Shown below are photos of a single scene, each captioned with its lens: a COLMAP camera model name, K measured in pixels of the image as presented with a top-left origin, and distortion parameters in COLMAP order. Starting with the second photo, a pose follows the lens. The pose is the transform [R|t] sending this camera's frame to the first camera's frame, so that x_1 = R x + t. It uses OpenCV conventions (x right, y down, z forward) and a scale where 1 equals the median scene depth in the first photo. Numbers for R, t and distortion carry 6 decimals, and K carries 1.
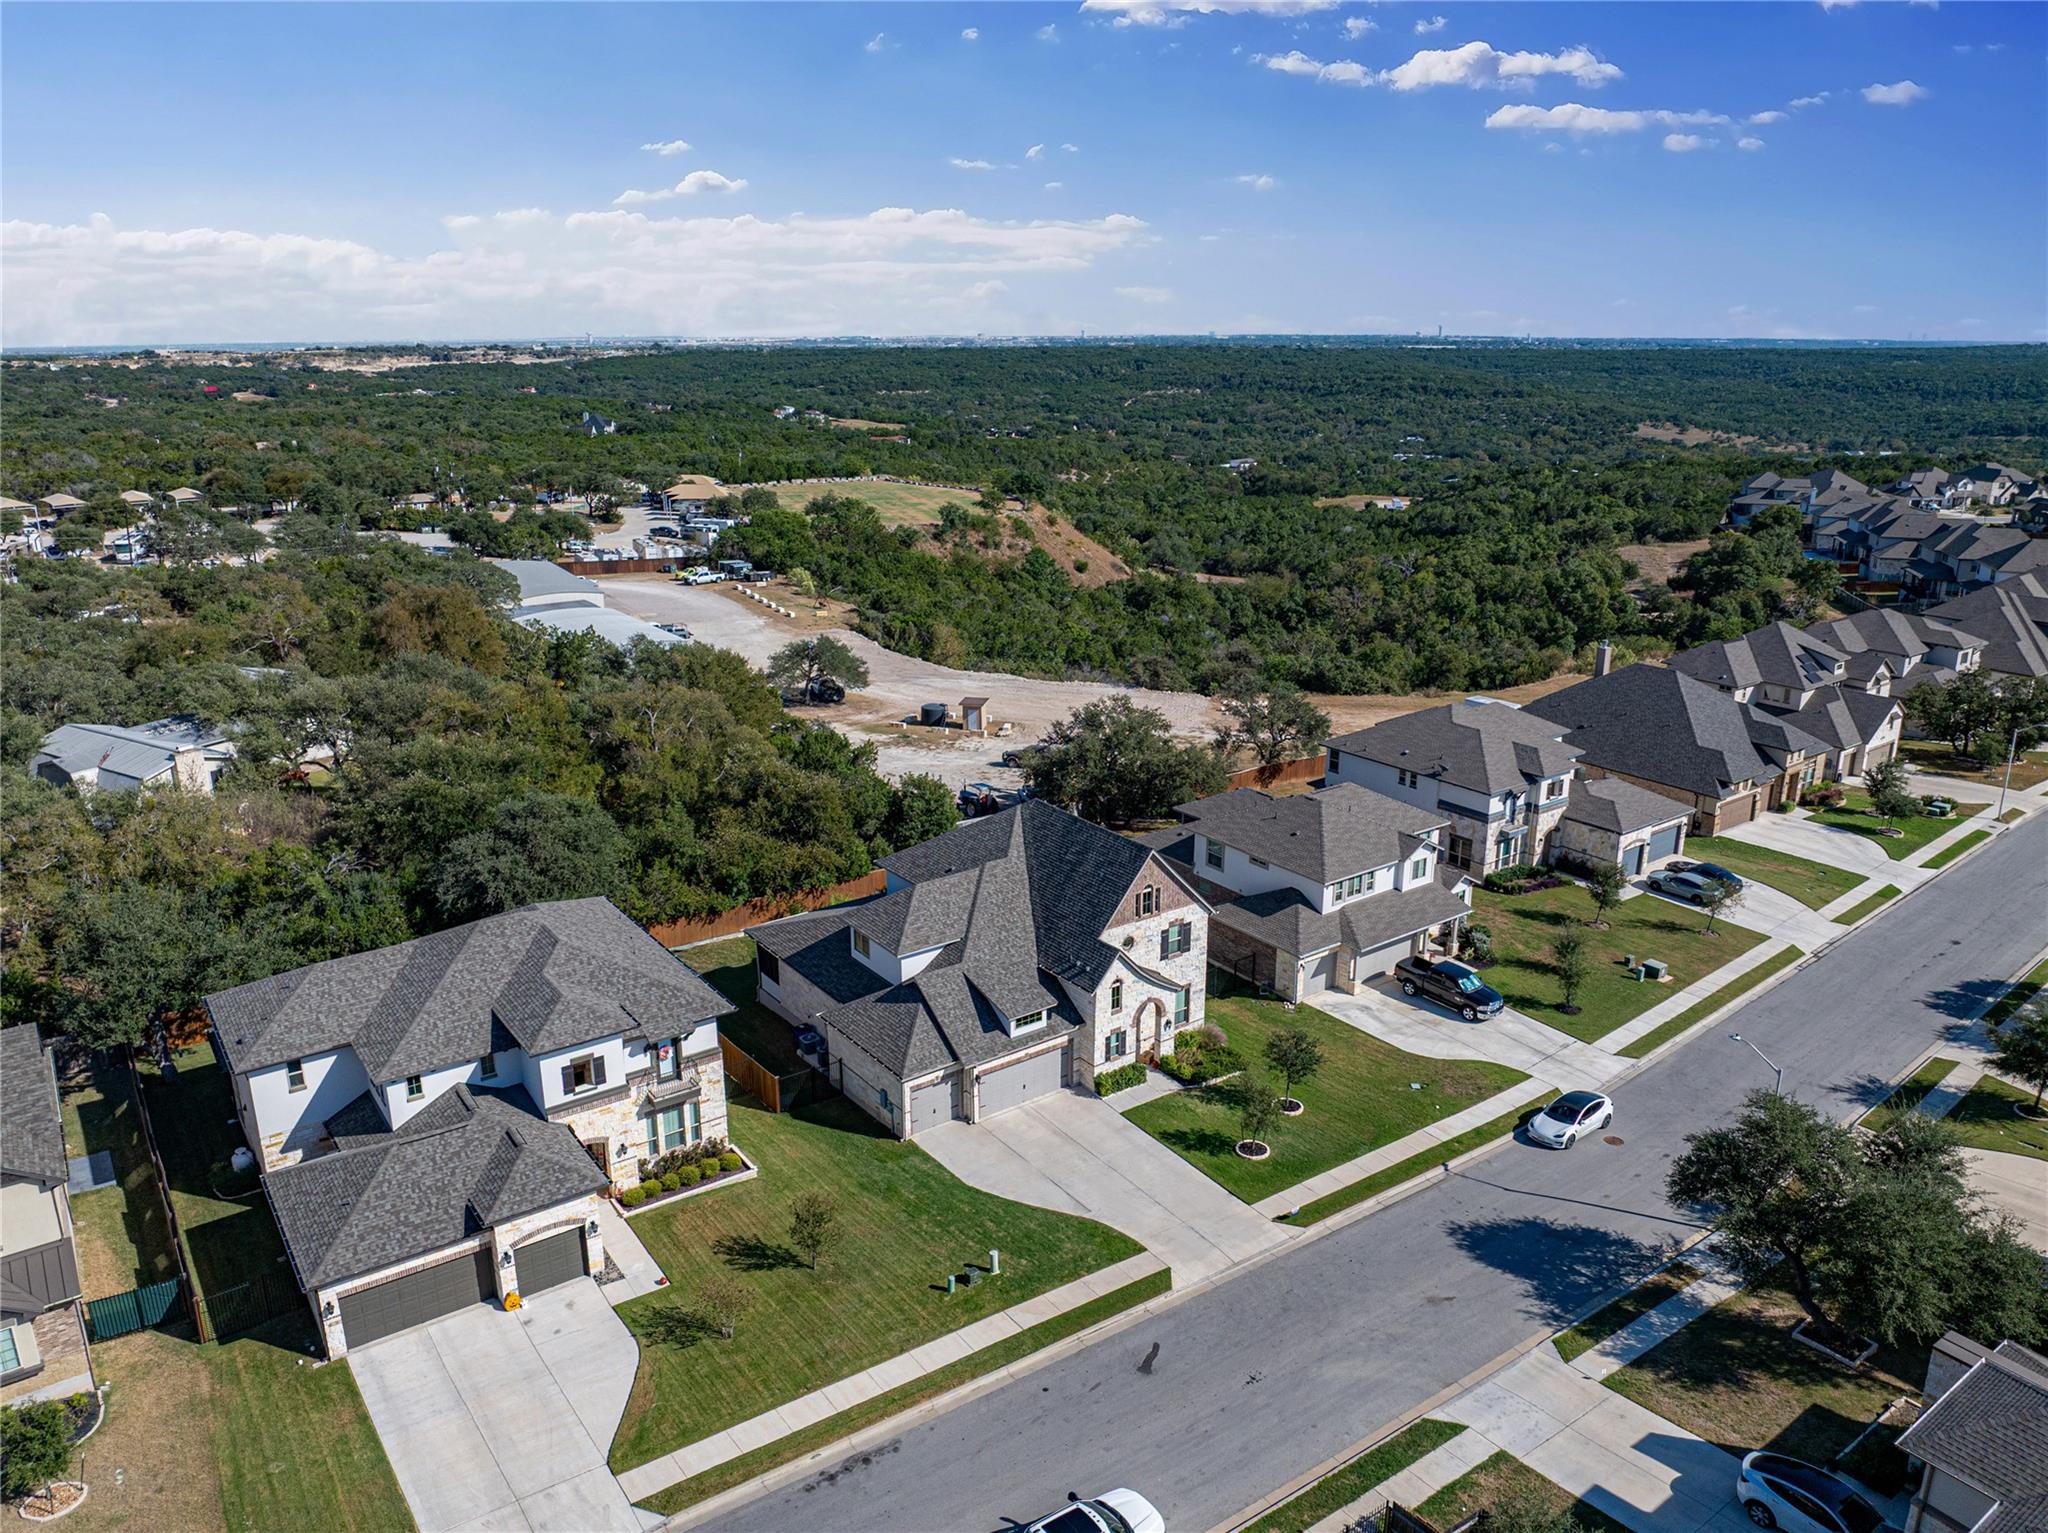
lens RADIAL K [[1429.9, 0, 1024.0], [0, 1429.9, 766.5], [0, 0, 1]] dist [-0.003861, -0.046046]
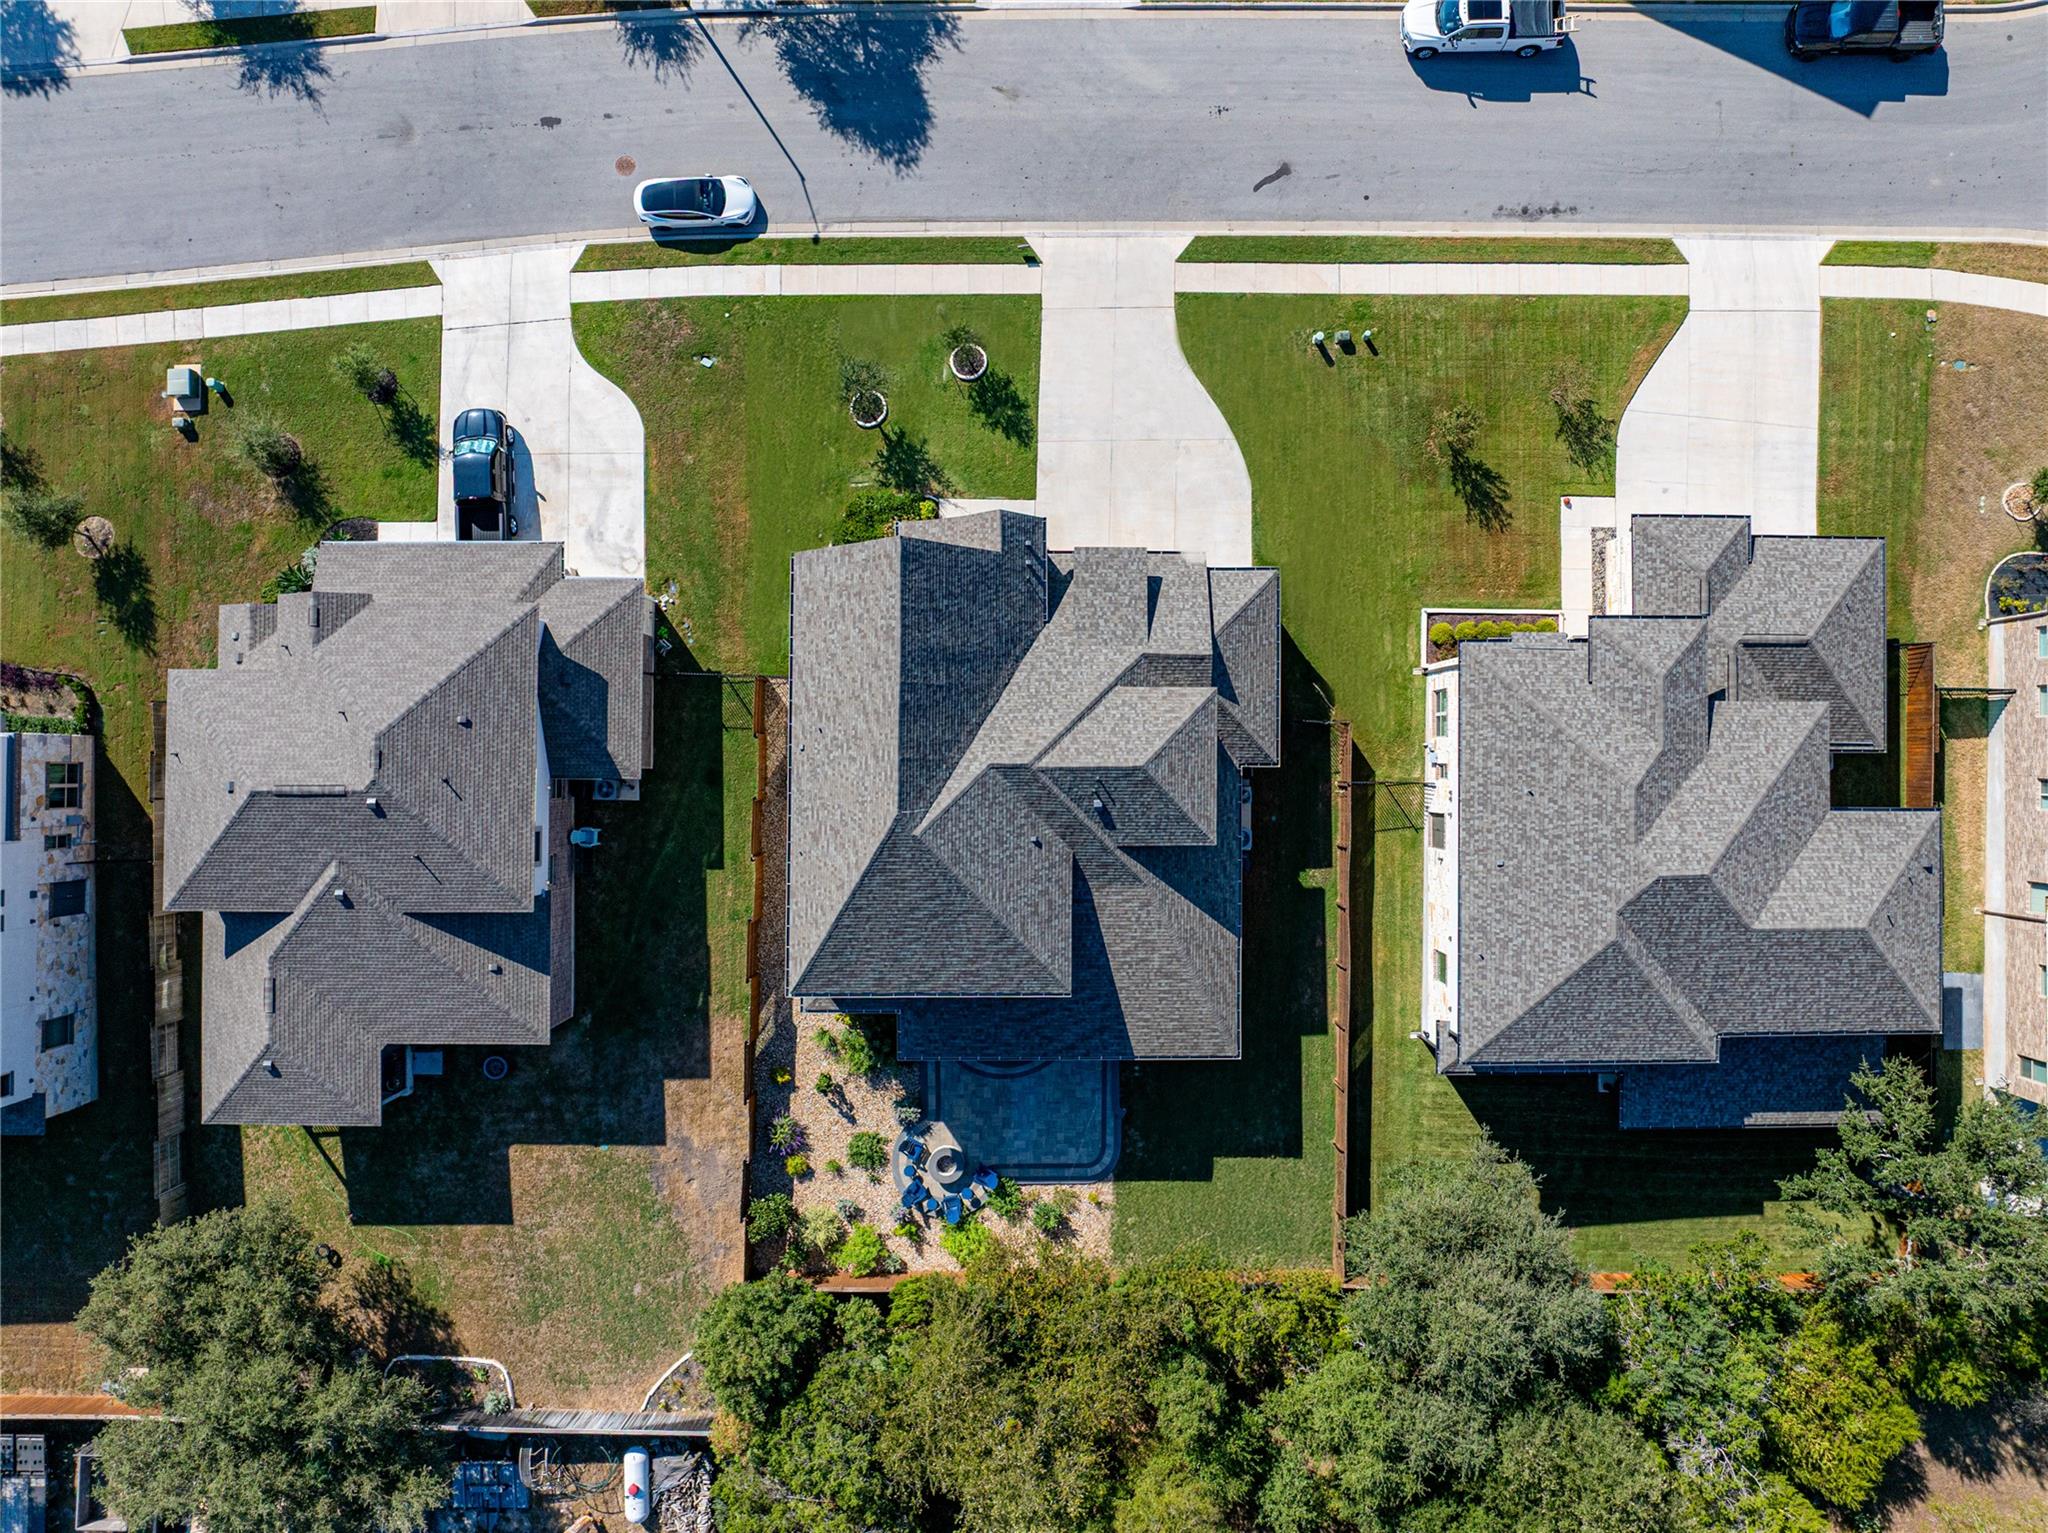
lens RADIAL K [[1429.9, 0, 1024.0], [0, 1429.9, 766.5], [0, 0, 1]] dist [-0.003861, -0.046046]
pose [[-0.805726, -0.591987, 0.018907, -0.044020], [0.166289, -0.195459, 0.966511, -0.650606], [-0.568467, 0.781887, 0.255927, 0.886118]]
